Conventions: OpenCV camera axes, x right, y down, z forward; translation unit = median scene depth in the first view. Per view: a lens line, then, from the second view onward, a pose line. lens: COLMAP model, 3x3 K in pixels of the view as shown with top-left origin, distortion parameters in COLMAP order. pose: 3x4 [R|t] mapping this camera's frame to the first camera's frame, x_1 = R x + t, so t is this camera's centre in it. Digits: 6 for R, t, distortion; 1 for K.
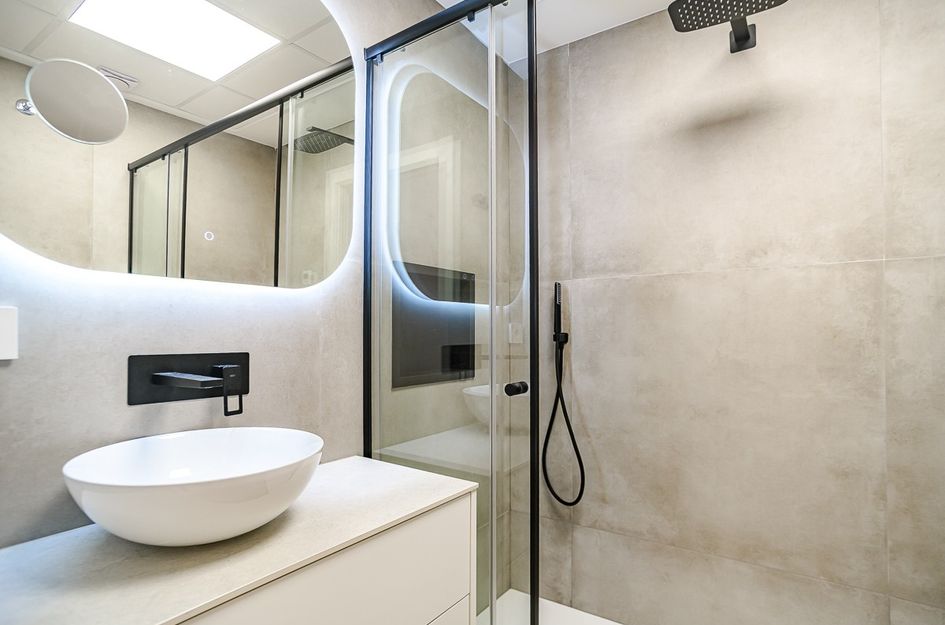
lens RADIAL K [[471.2, 0, 474.0], [0, 471.2, 327.3], [0, 0, 1]] dist [-0.084867, 0.040294]
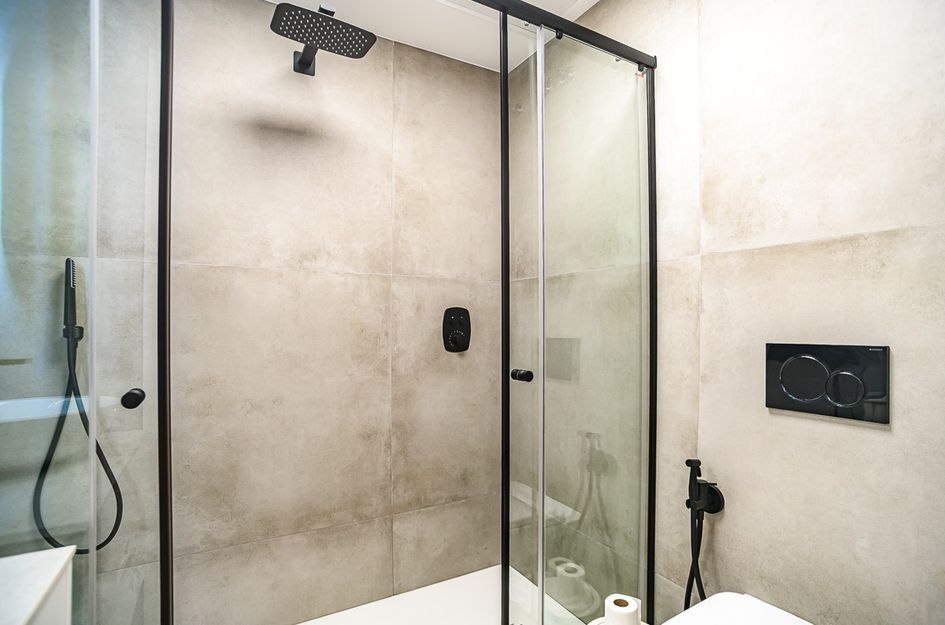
lens RADIAL K [[471.2, 0, 474.0], [0, 471.2, 327.3], [0, 0, 1]] dist [-0.084867, 0.040294]
pose [[0.420316, 0.003963, 0.907369, -0.260250], [-0.014223, 0.999896, 0.002221, 0.003270], [-0.907266, -0.013839, 0.420329, 0.147486]]
